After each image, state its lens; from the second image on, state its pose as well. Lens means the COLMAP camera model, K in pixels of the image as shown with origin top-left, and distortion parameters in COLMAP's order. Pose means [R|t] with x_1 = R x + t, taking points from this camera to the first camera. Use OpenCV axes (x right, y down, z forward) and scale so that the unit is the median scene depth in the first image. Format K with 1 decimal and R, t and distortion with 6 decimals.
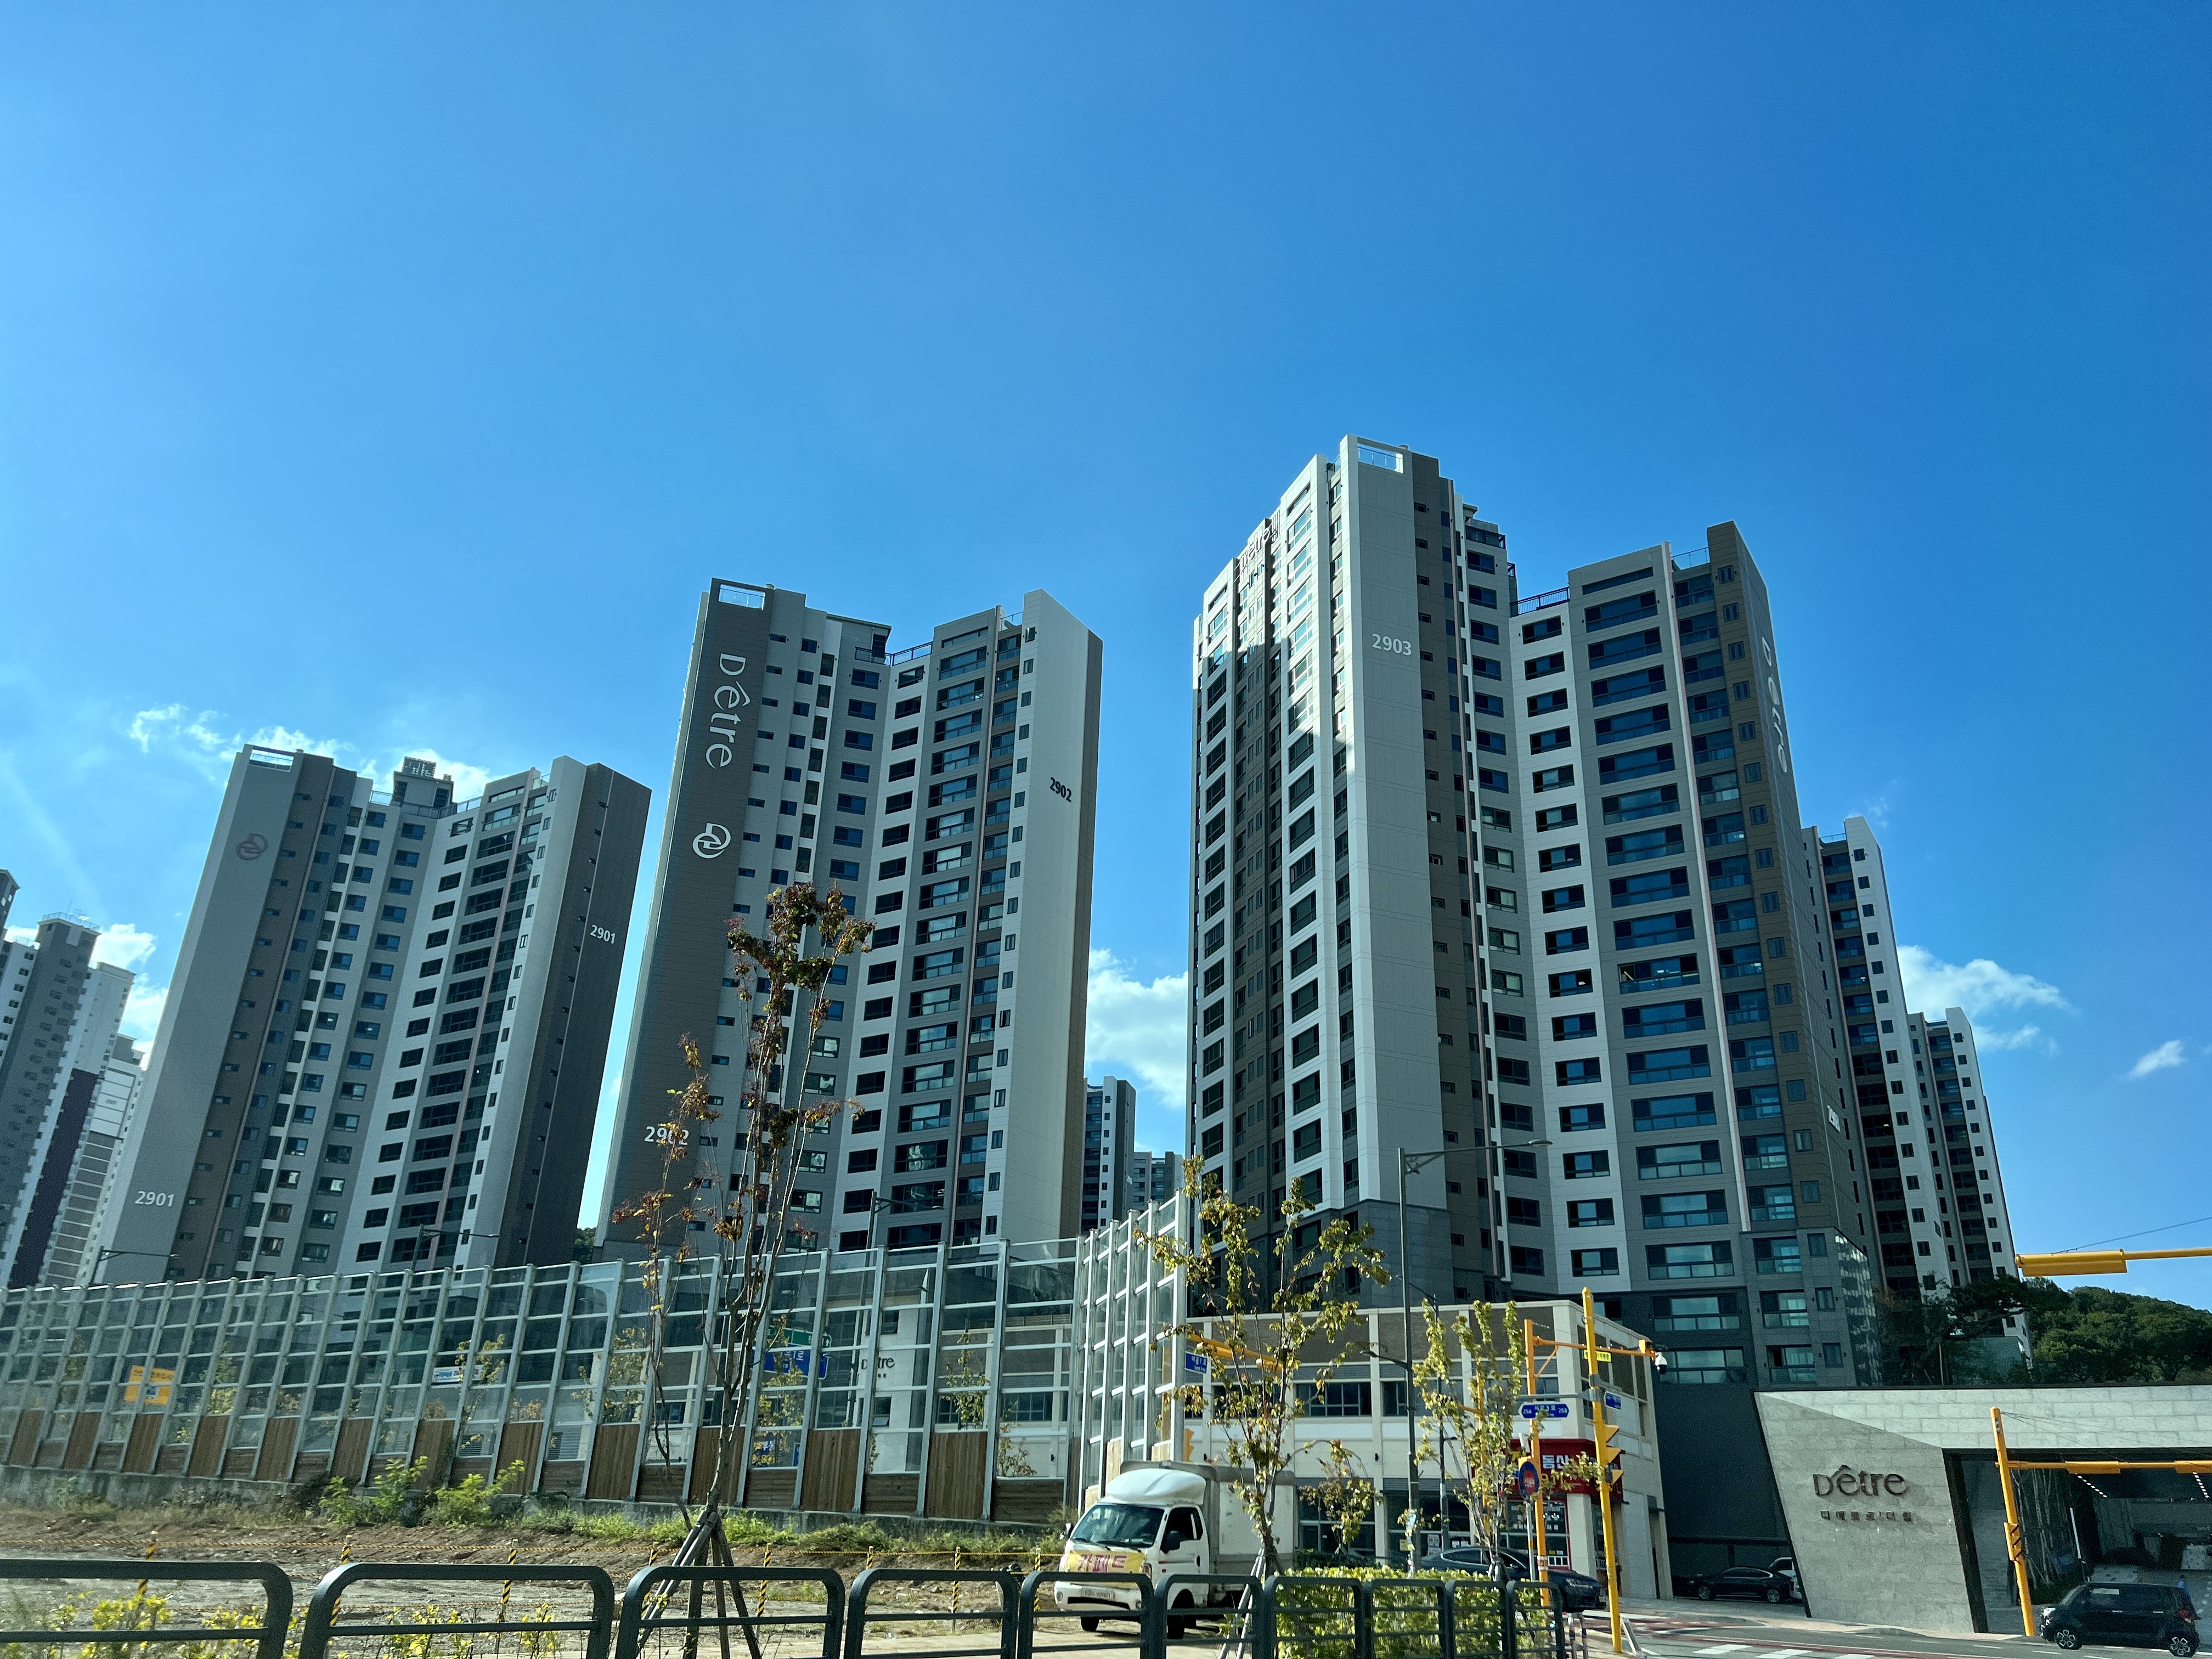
lens RADIAL K [[1646.4, 0, 1098.4], [0, 1646.4, 852.9], [0, 0, 1]] dist [0.081738, -0.074946]
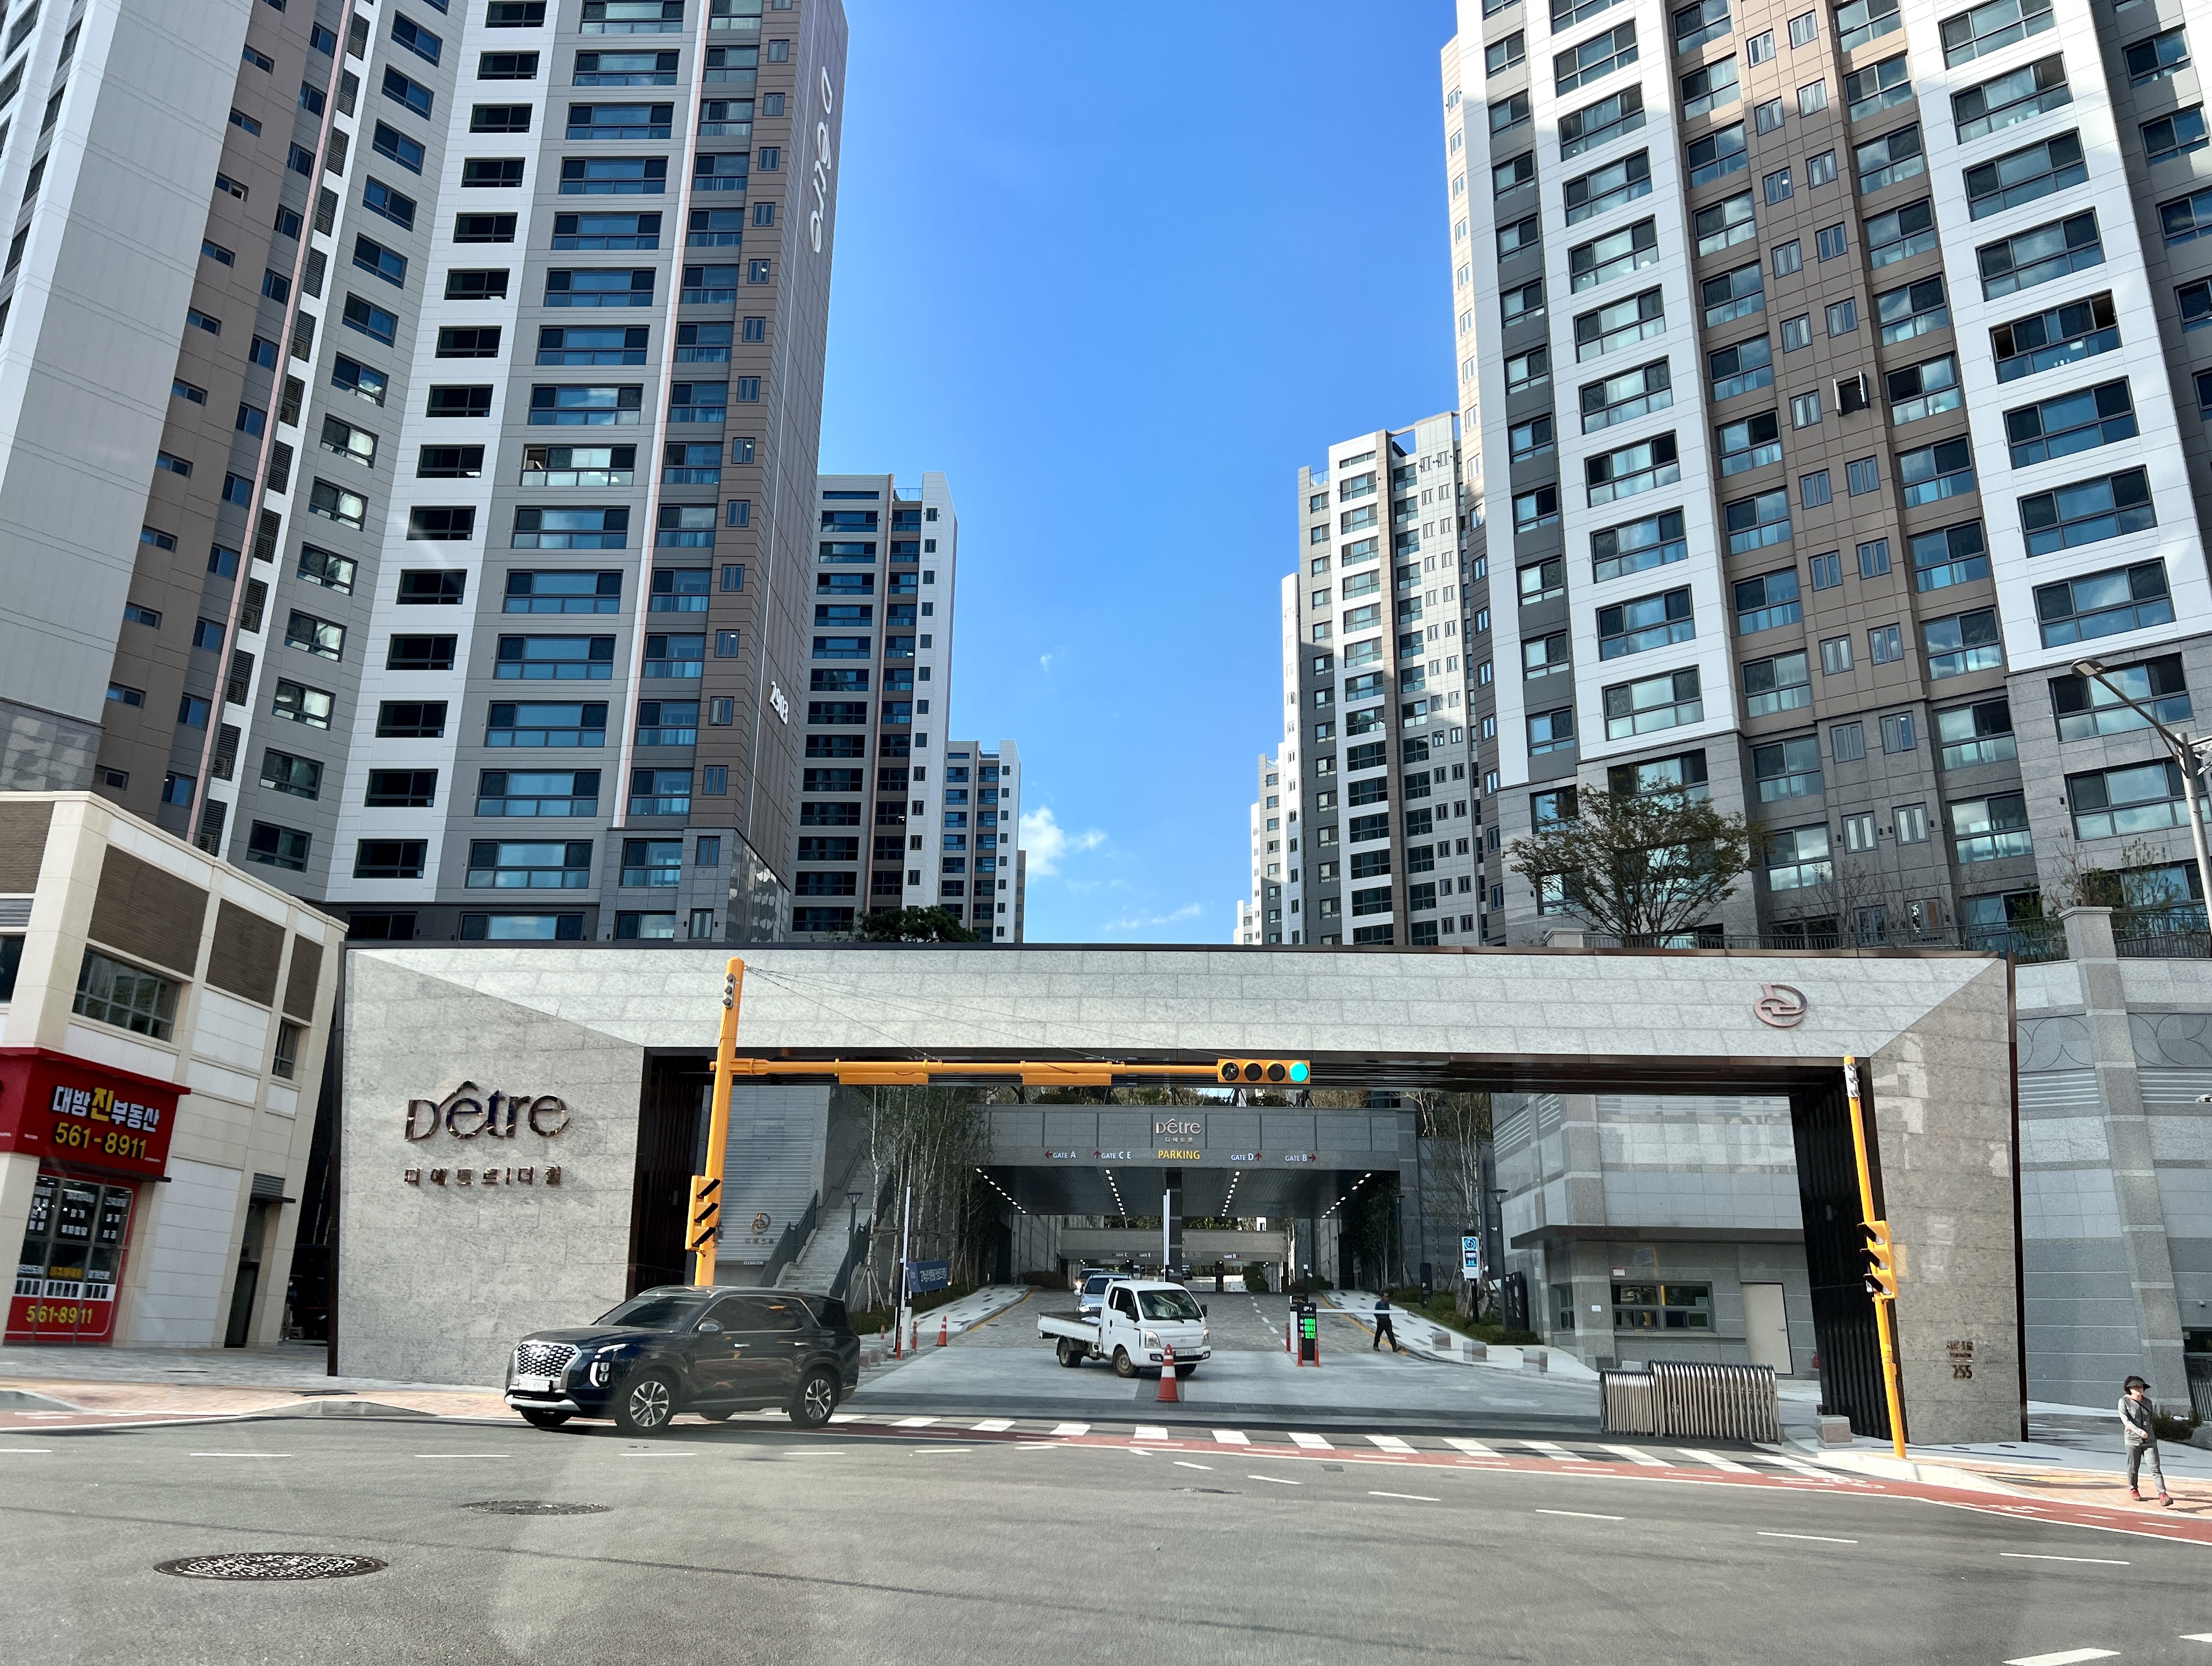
lens RADIAL K [[1643.2, 0, 1106.0], [0, 1643.2, 833.0], [0, 0, 1]] dist [0.000733, 0.001766]
pose [[0.864082, 0.123662, 0.487925, 0.198306], [-0.181238, 0.980771, 0.072390, 0.122401], [-0.469591, -0.150981, 0.869879, 0.272904]]
